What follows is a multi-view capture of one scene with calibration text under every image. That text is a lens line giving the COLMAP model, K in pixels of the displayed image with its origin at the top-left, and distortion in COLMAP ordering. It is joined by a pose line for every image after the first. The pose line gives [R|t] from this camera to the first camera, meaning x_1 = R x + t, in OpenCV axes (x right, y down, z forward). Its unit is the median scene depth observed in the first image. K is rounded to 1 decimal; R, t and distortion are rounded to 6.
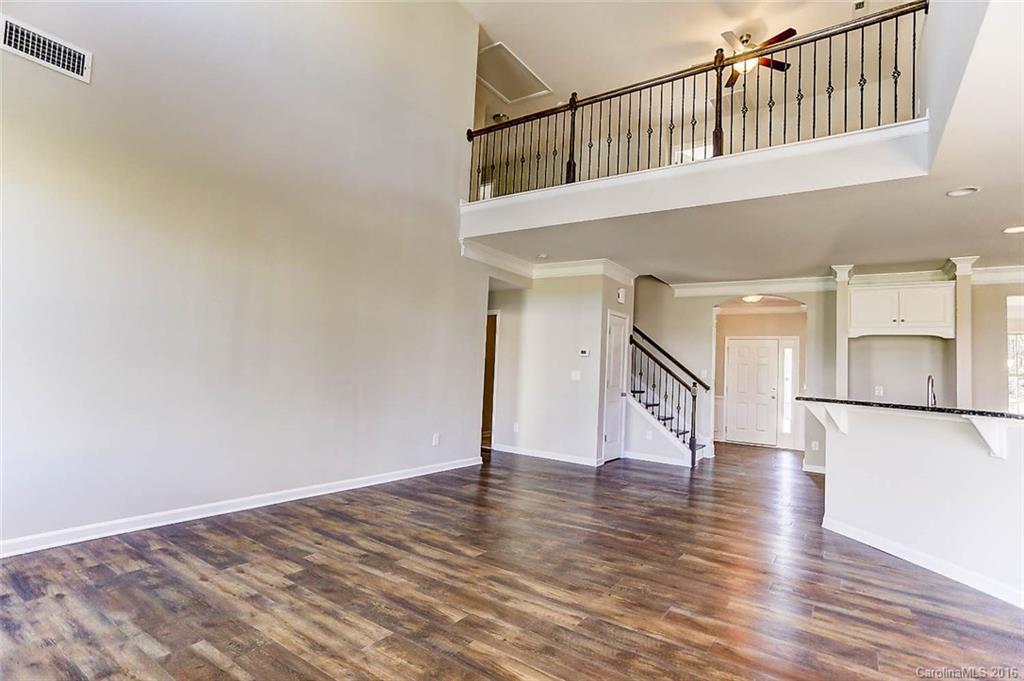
lens RADIAL K [[500.9, 0, 515.2], [0, 500.9, 338.8], [0, 0, 1]] dist [-0.016105, 0.000974]
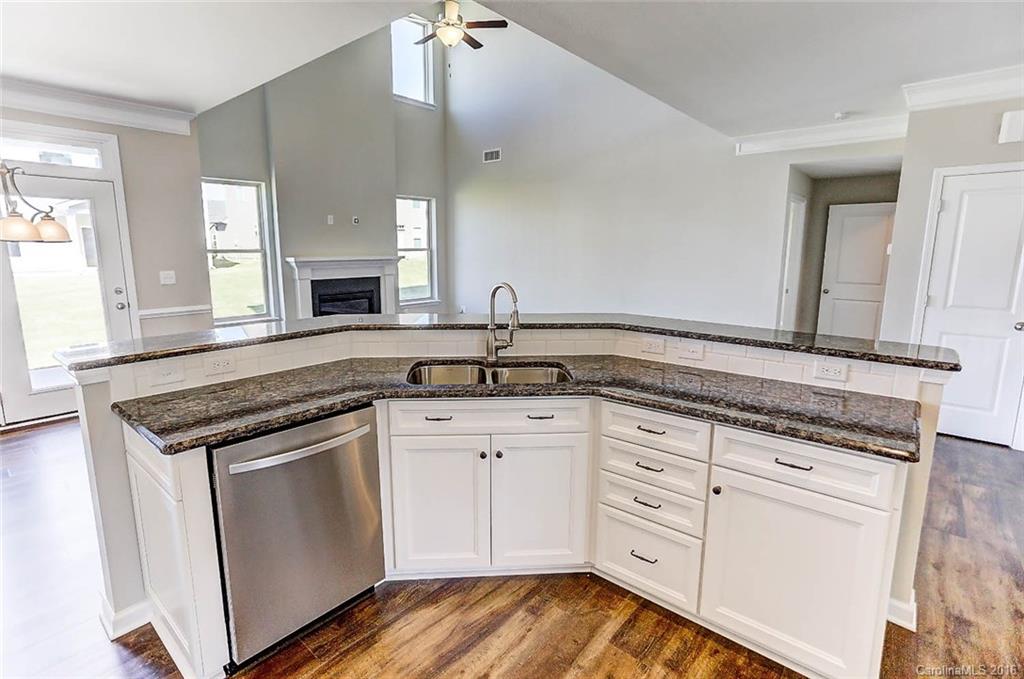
lens RADIAL K [[498.4, 0, 509.0], [0, 498.4, 330.9], [0, 0, 1]] dist [-0.036945, 0.018316]
pose [[-0.107367, 0.118543, -0.987127, 0.922092], [0.060111, 0.991824, 0.112569, 0.038214], [0.992401, -0.047251, -0.113615, 0.666566]]
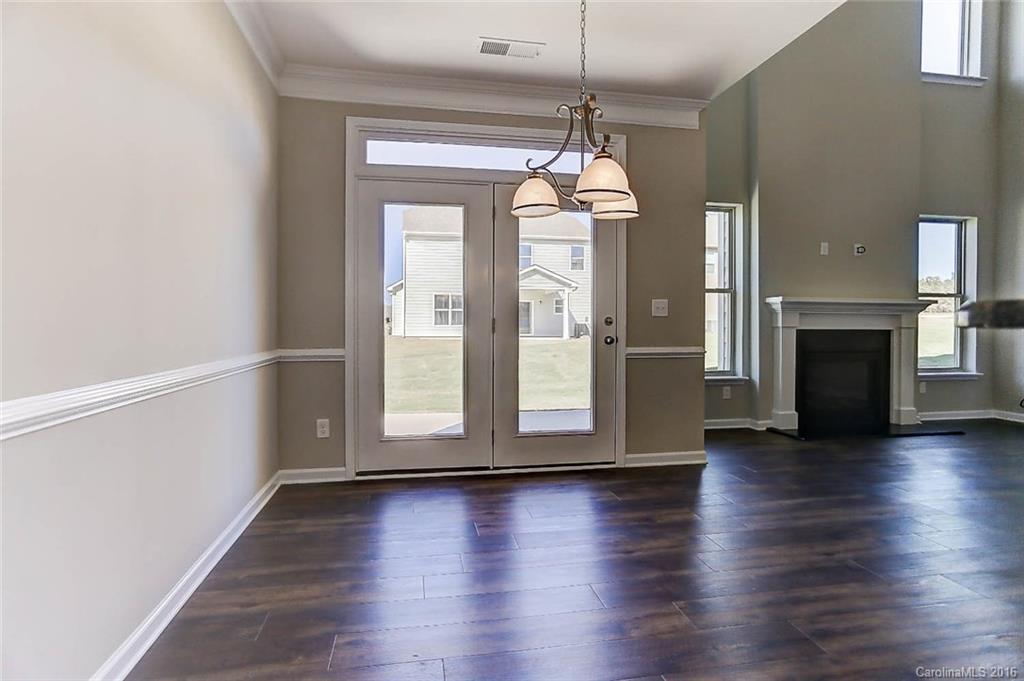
lens RADIAL K [[507.9, 0, 499.9], [0, 507.9, 336.0], [0, 0, 1]] dist [-0.022911, 0.000557]
pose [[-0.714951, -0.036726, -0.698209, 0.765783], [0.007311, 0.998172, -0.059990, 0.080612], [0.699136, -0.047995, -0.713376, 0.338970]]
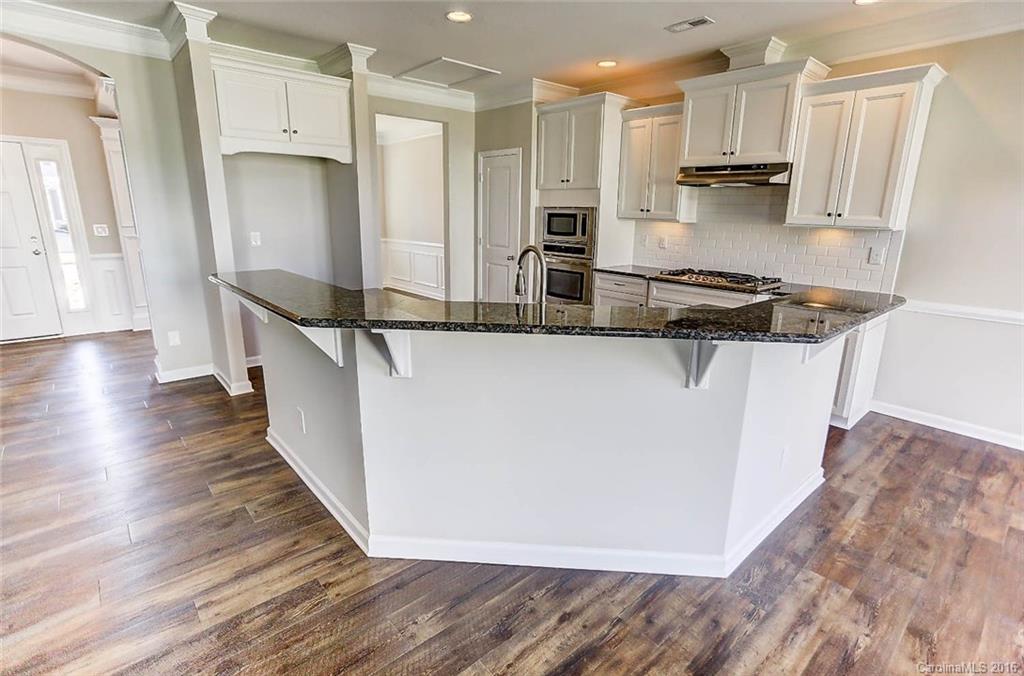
lens RADIAL K [[489.8, 0, 514.2], [0, 489.8, 333.4], [0, 0, 1]] dist [-0.003196, -0.000100]
pose [[0.241221, -0.287767, 0.926824, 0.175060], [-0.067211, 0.947779, 0.311766, -0.005655], [-0.968140, -0.137498, 0.209283, 0.551157]]
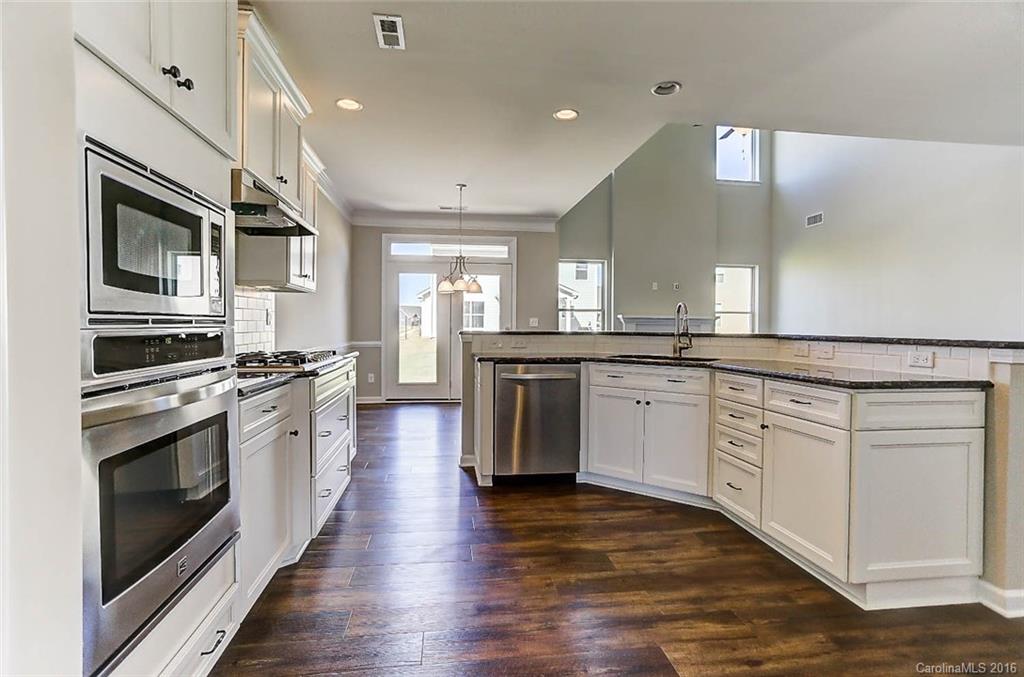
lens RADIAL K [[498.4, 0, 509.0], [0, 498.4, 329.9], [0, 0, 1]] dist [-0.036945, 0.018316]
pose [[-0.744882, -0.051424, -0.665211, 1.064461], [-0.000801, 0.997093, -0.076183, 0.124499], [0.667195, -0.056215, -0.742758, 0.920080]]
